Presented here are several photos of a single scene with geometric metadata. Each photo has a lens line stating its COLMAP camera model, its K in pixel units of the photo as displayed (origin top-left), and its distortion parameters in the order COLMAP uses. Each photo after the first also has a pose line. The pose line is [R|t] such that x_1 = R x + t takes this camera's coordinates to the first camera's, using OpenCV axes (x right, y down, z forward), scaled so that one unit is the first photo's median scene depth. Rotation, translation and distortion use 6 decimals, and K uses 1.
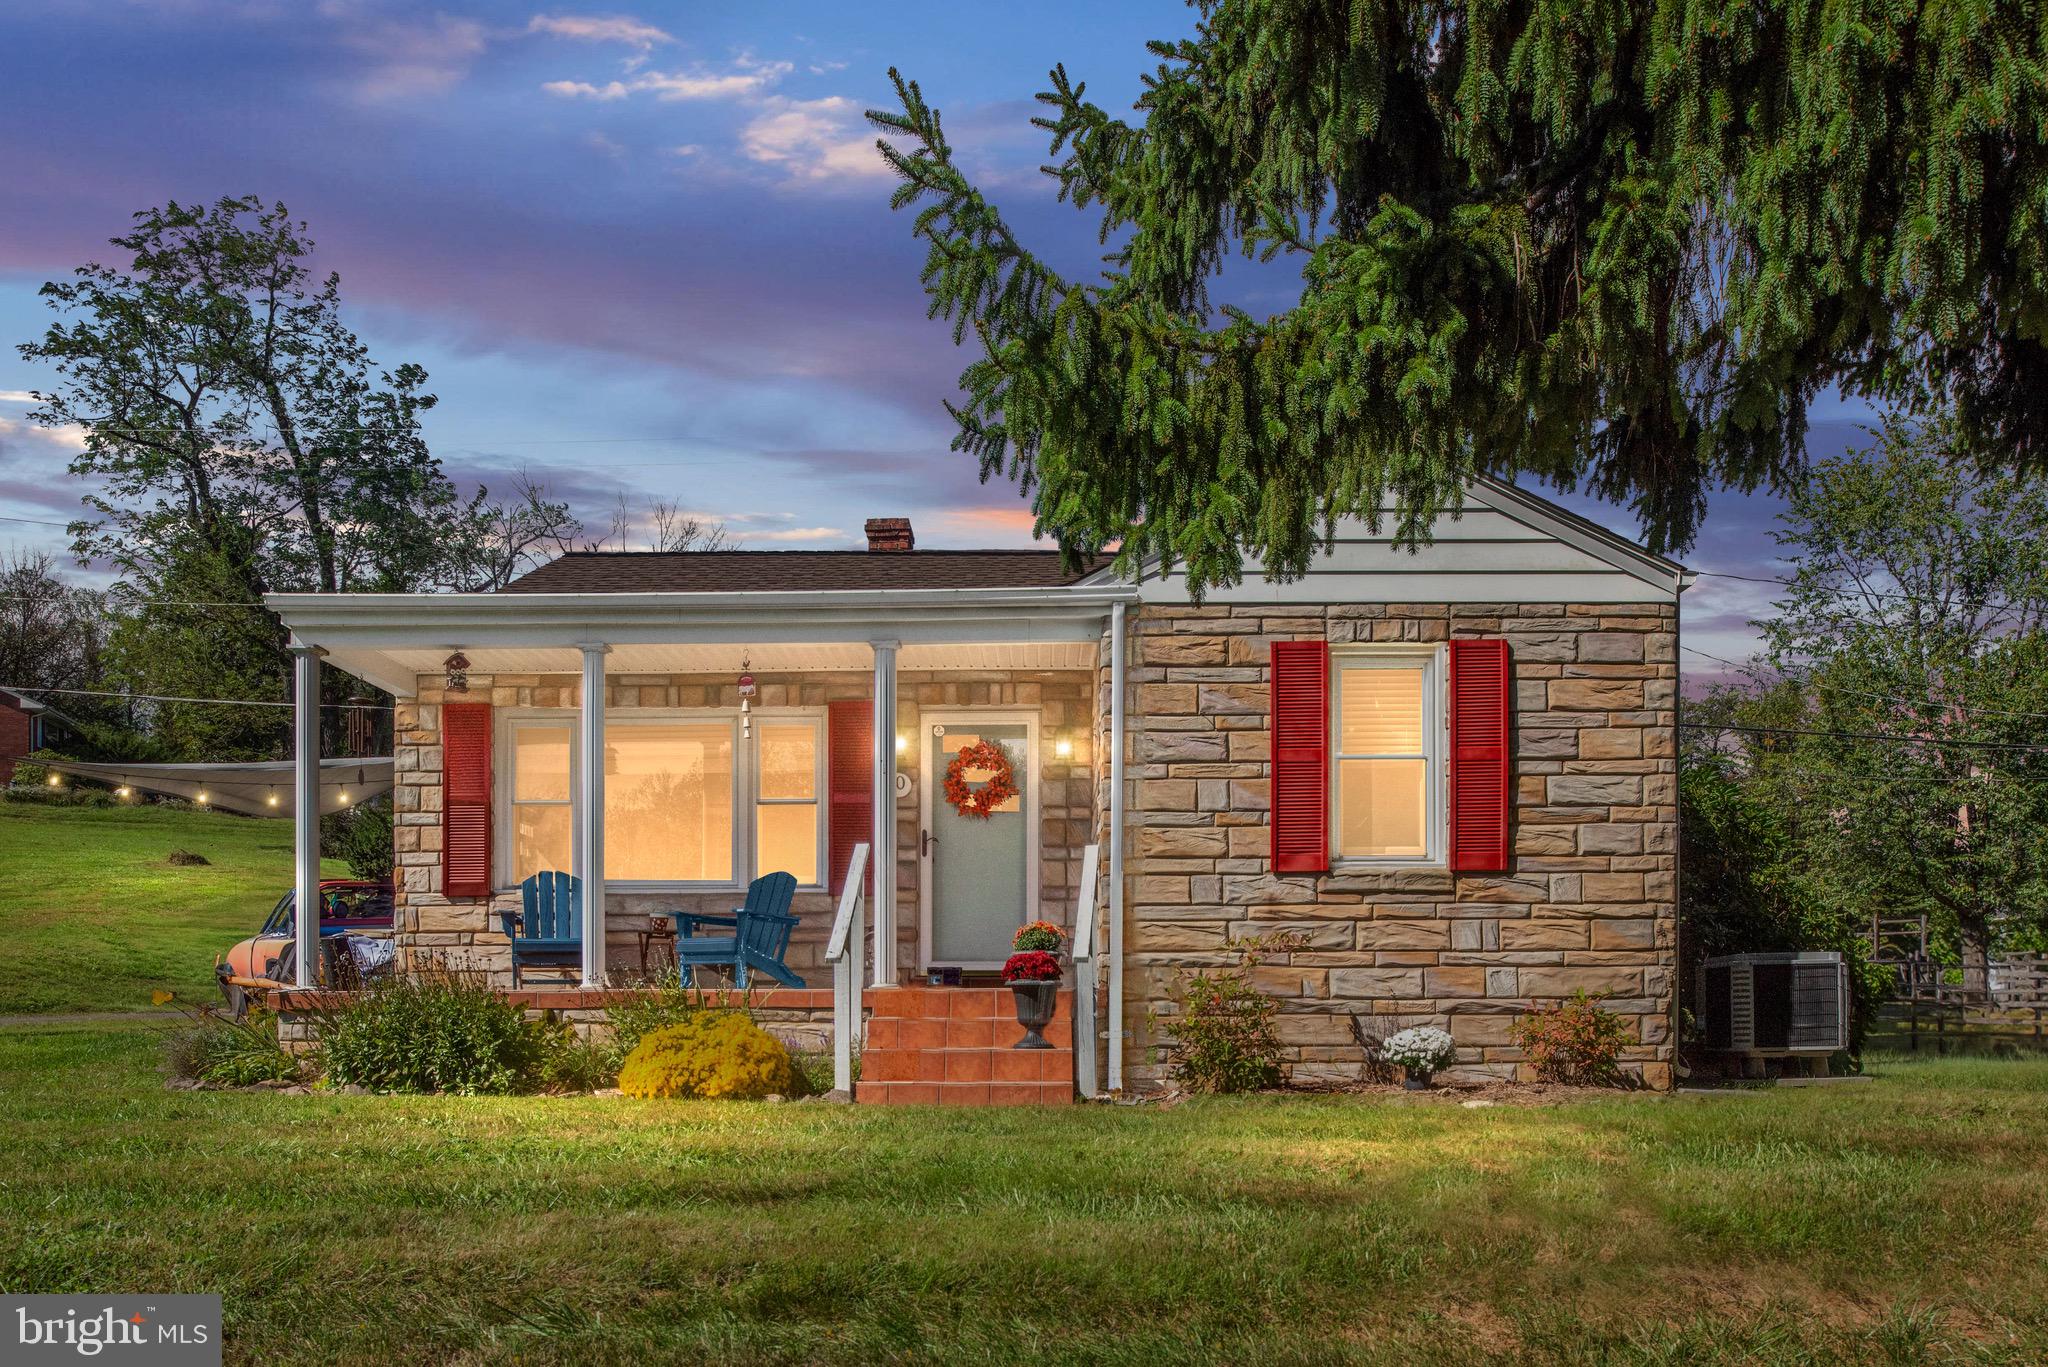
lens RADIAL K [[1448.6, 0, 1027.5], [0, 1448.6, 1037.6], [0, 0, 1]] dist [0.000077, -0.014368]
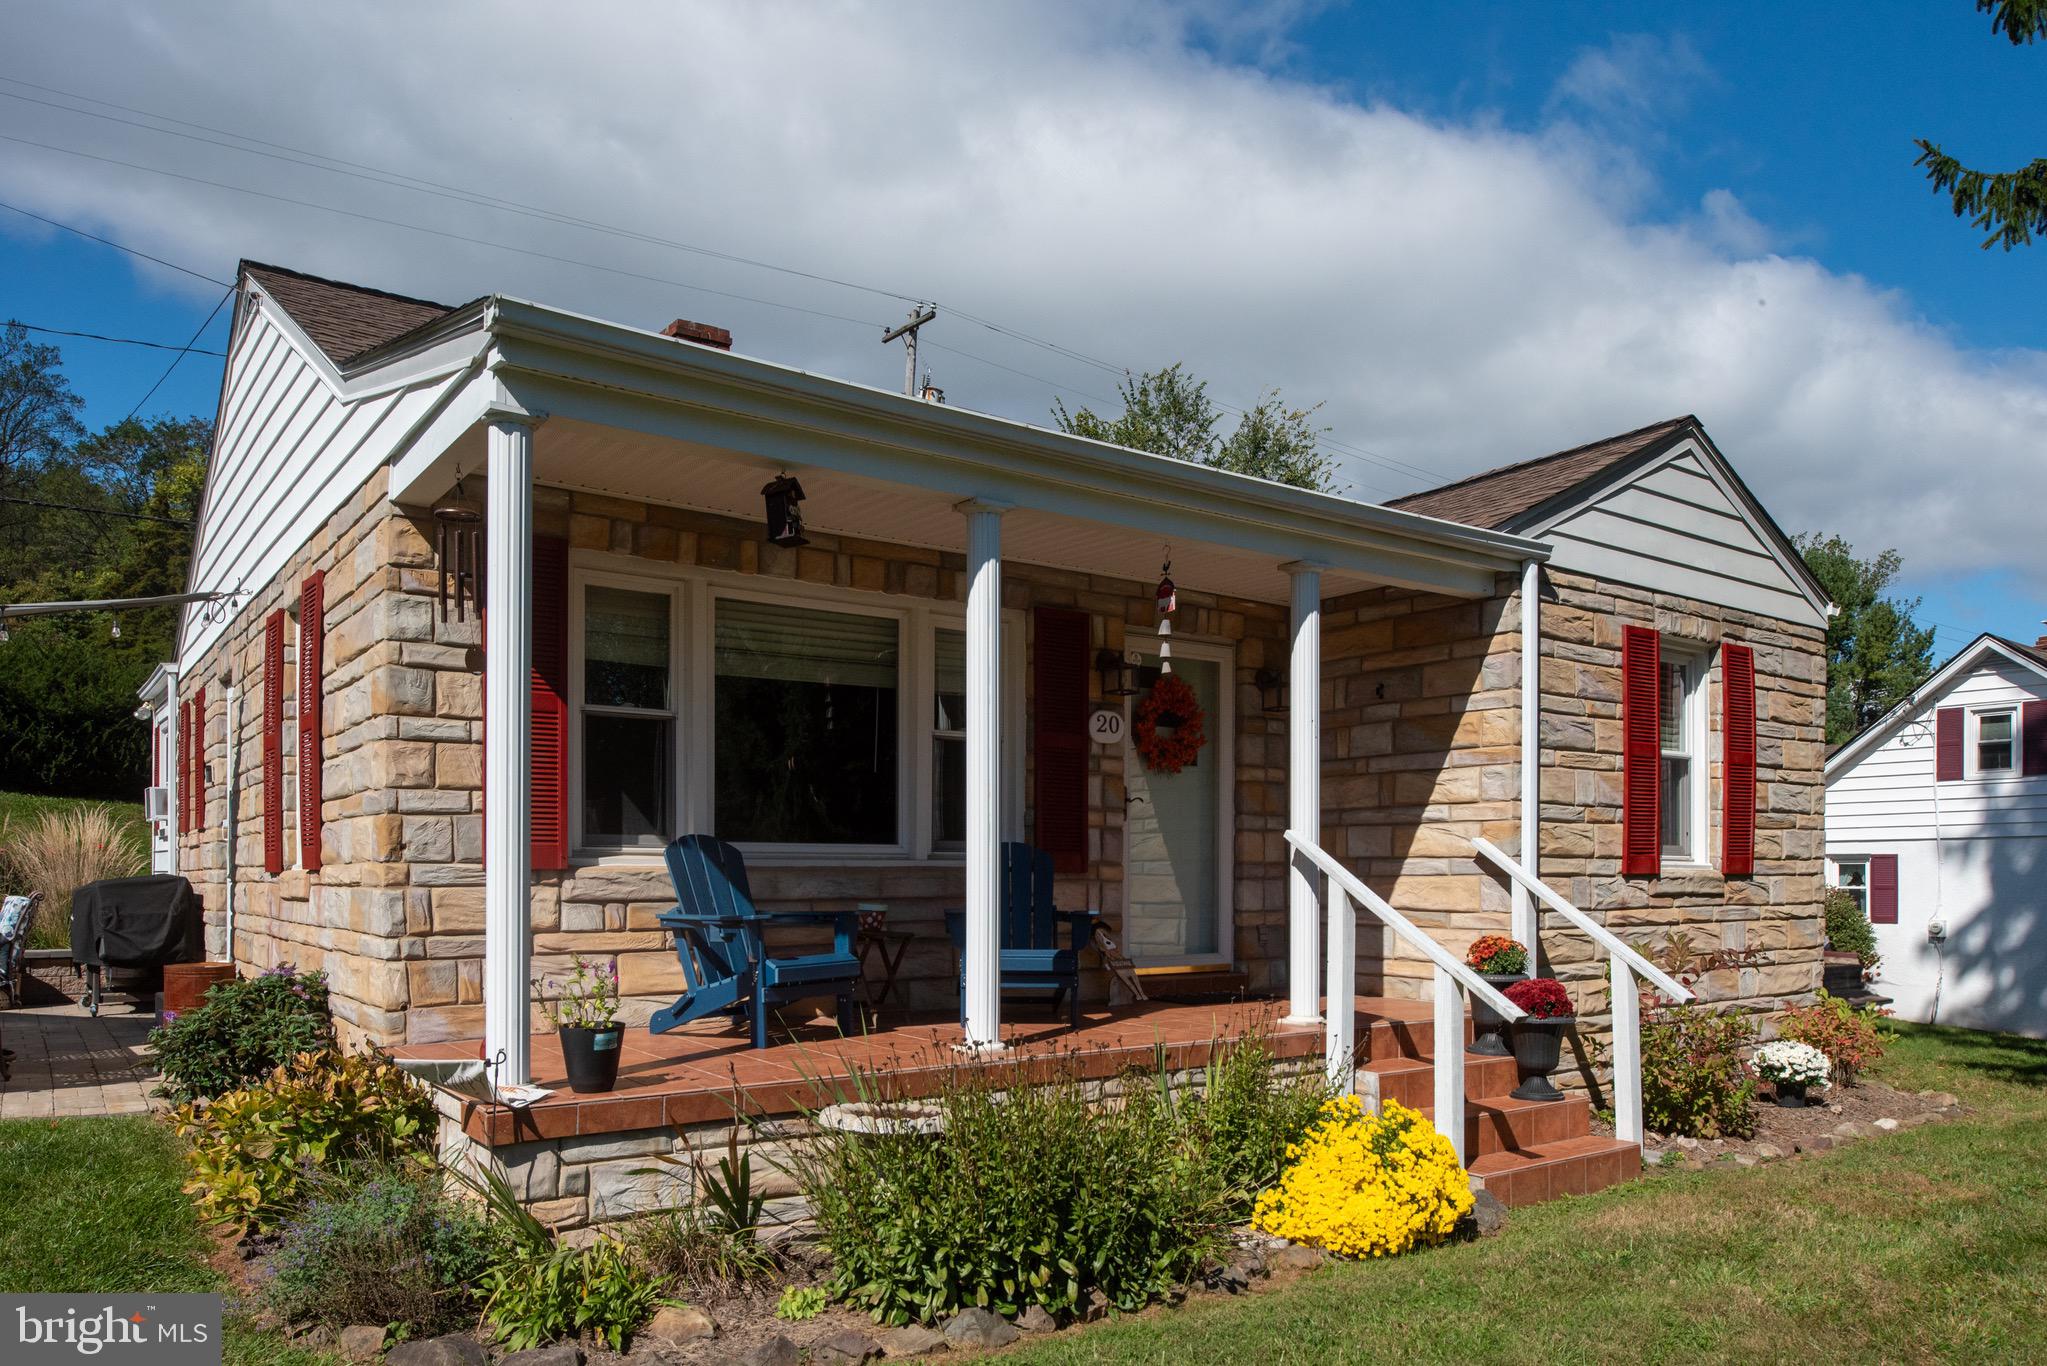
lens RADIAL K [[1397.5, 0, 1055.9], [0, 1397.5, 873.9], [0, 0, 1]] dist [-0.002480, -0.007178]
pose [[0.795709, 0.003481, 0.605670, -0.656001], [0.001135, 0.999973, -0.007237, -0.108312], [-0.605679, 0.006446, 0.795683, 0.511774]]
